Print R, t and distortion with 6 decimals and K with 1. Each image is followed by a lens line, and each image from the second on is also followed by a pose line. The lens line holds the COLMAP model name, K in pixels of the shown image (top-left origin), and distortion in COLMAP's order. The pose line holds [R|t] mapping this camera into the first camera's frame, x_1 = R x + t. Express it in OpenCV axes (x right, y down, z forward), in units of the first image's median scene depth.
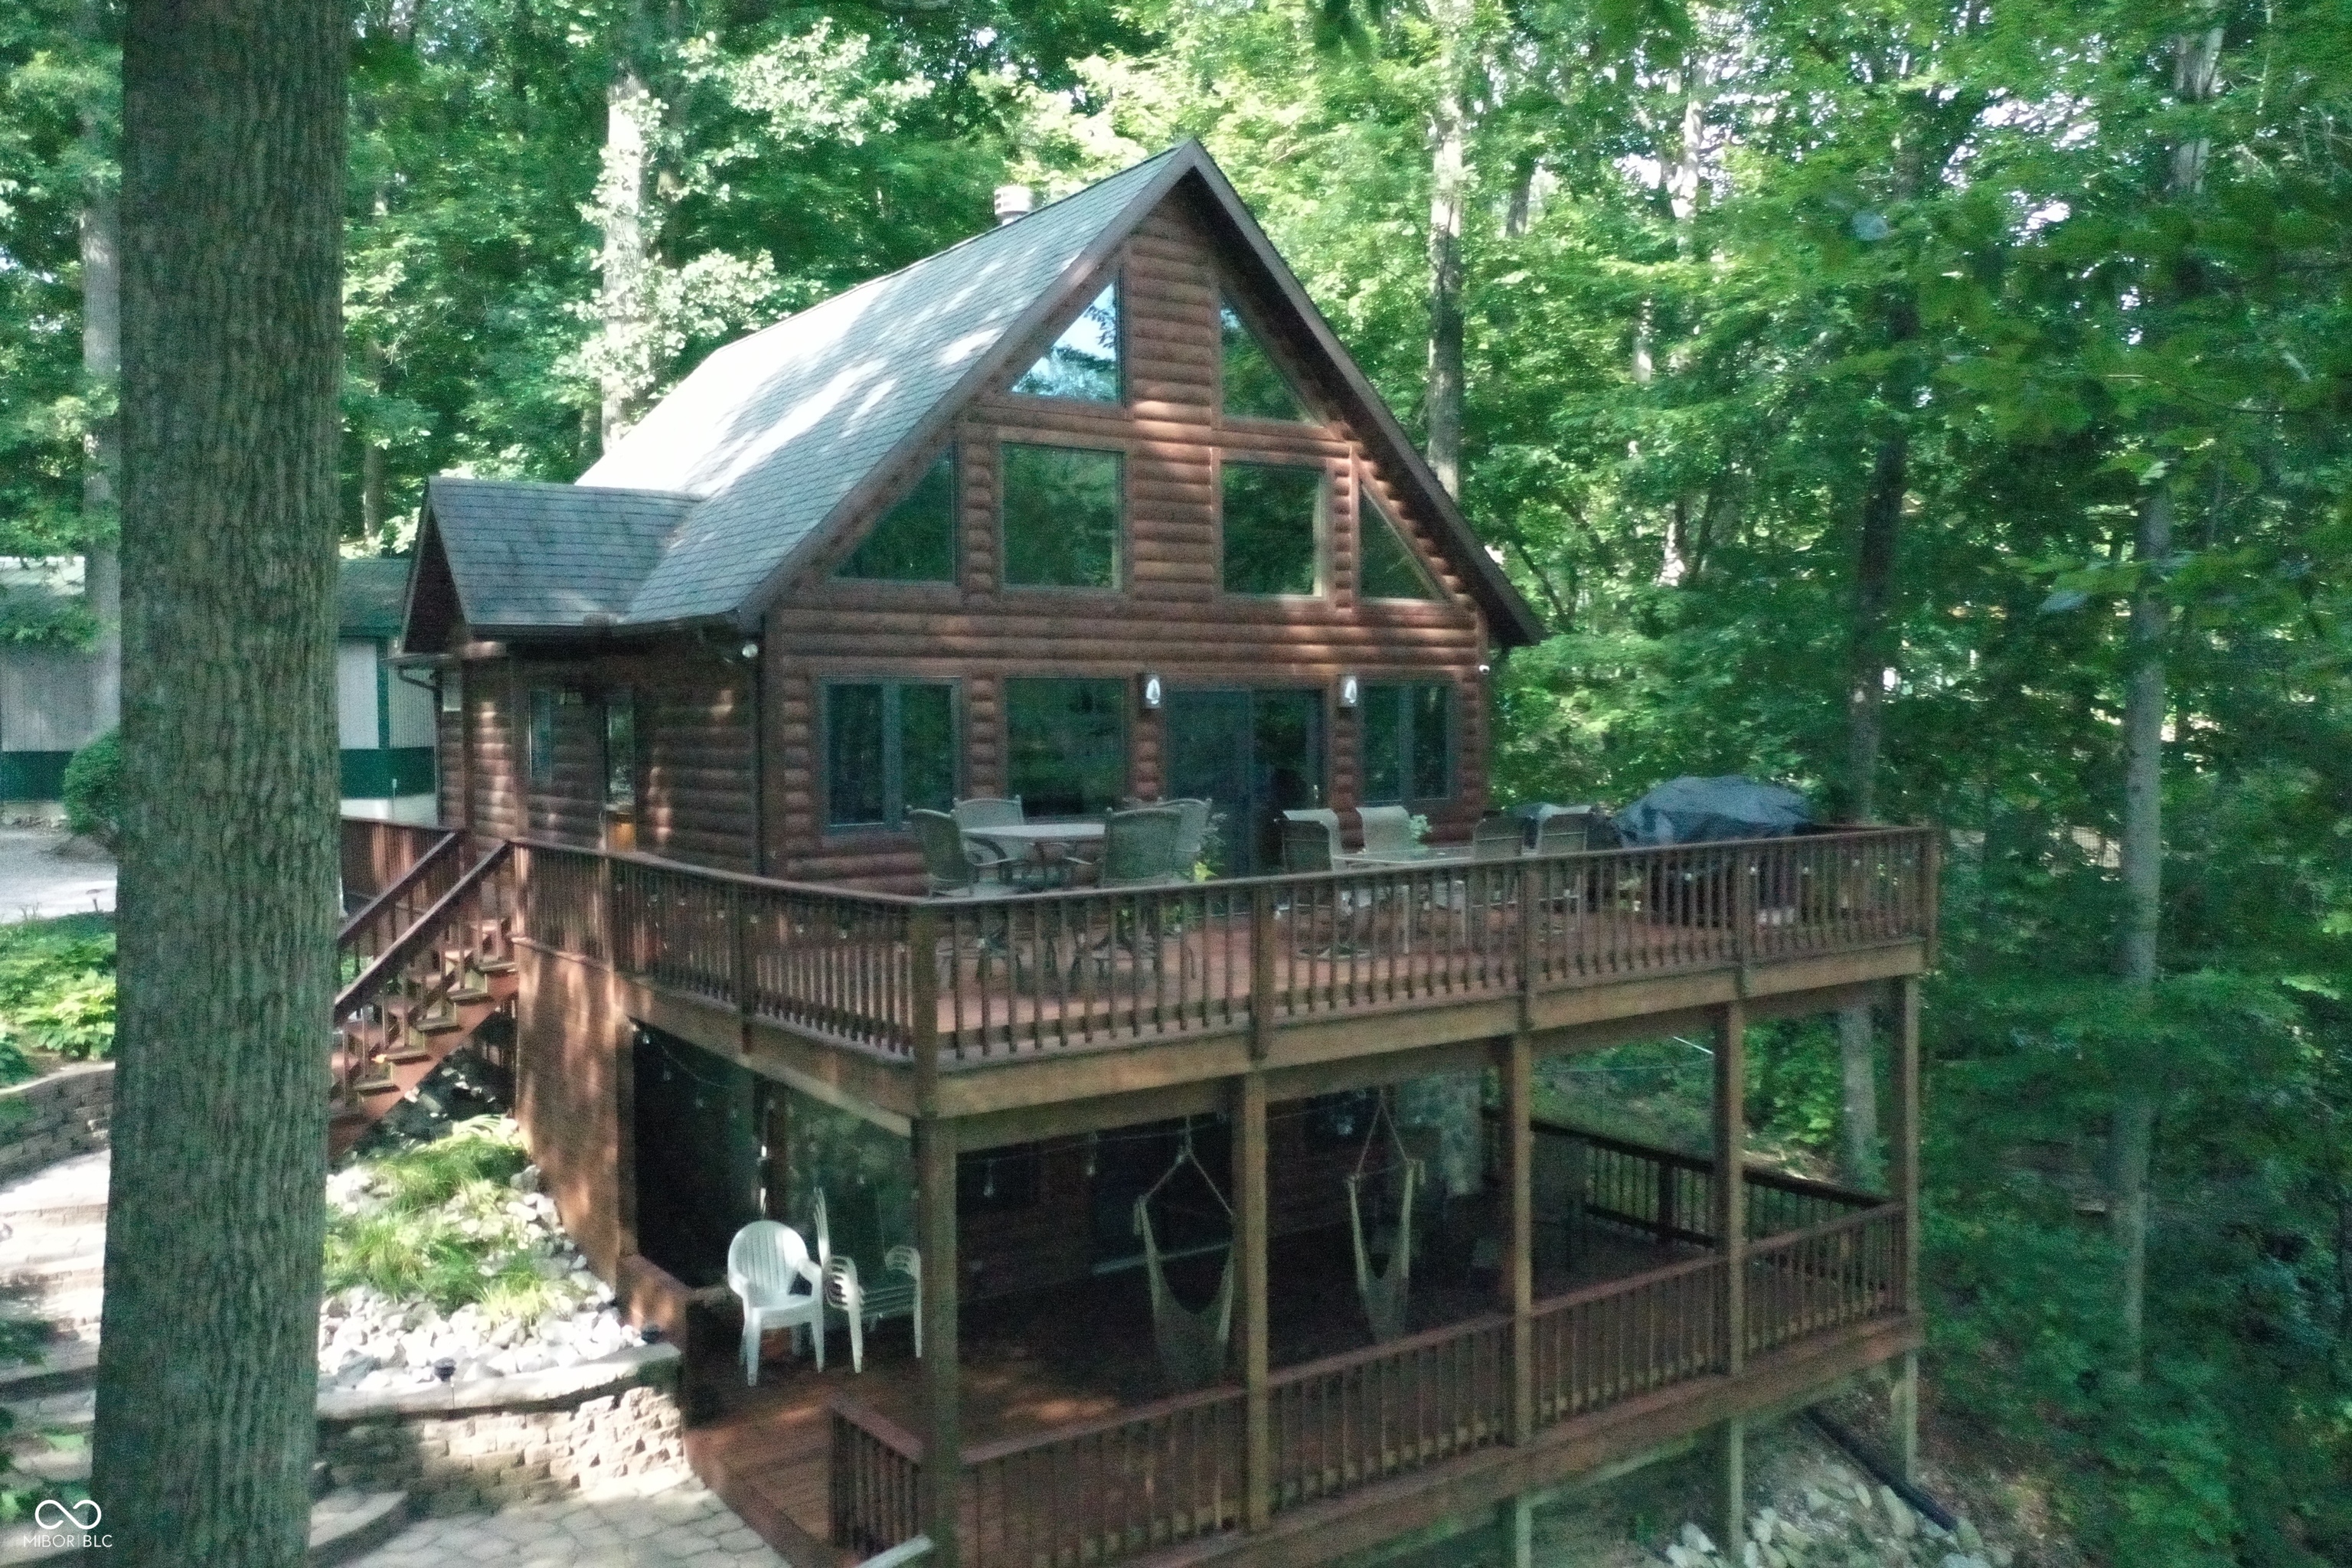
lens RADIAL K [[1857.1, 0, 1184.3], [0, 1857.1, 796.7], [0, 0, 1]] dist [-0.006758, -0.008182]
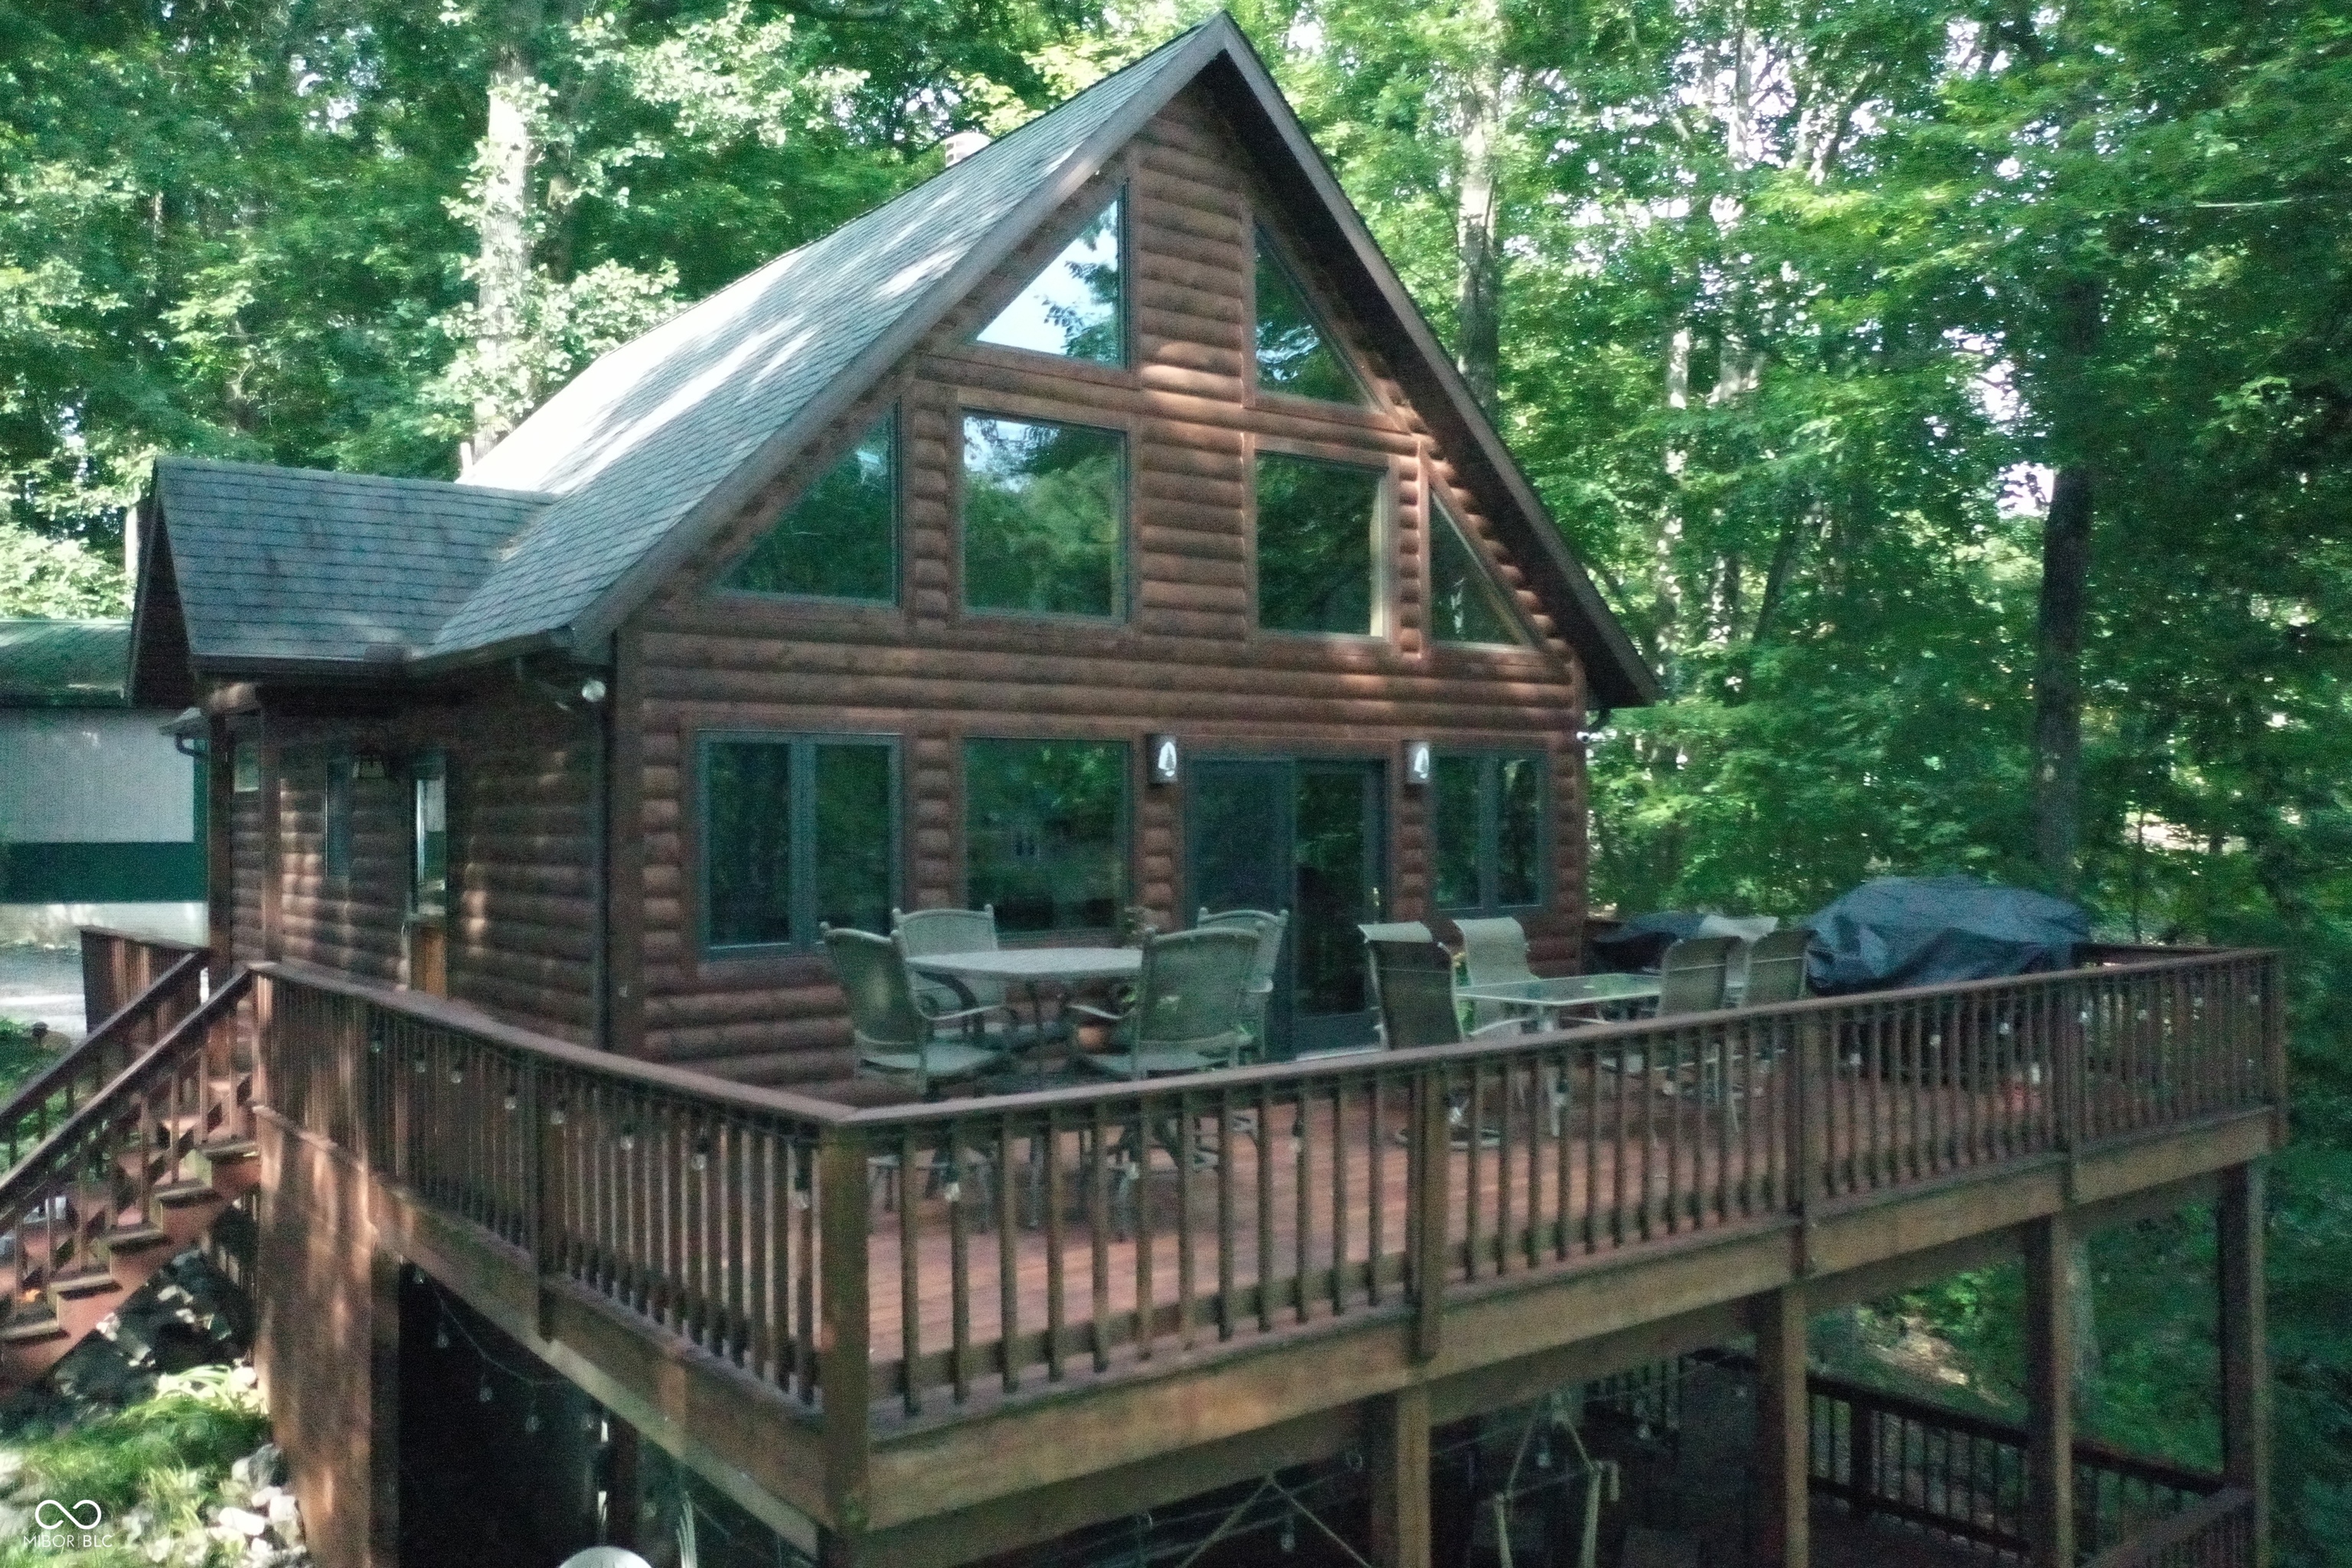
lens RADIAL K [[1857.1, 0, 1184.3], [0, 1857.1, 796.7], [0, 0, 1]] dist [-0.006758, -0.008182]
pose [[0.999230, 0.002737, 0.039140, -0.035450], [-0.000654, 0.998587, -0.053136, -0.003098], [-0.039230, 0.053069, 0.997820, 0.253617]]
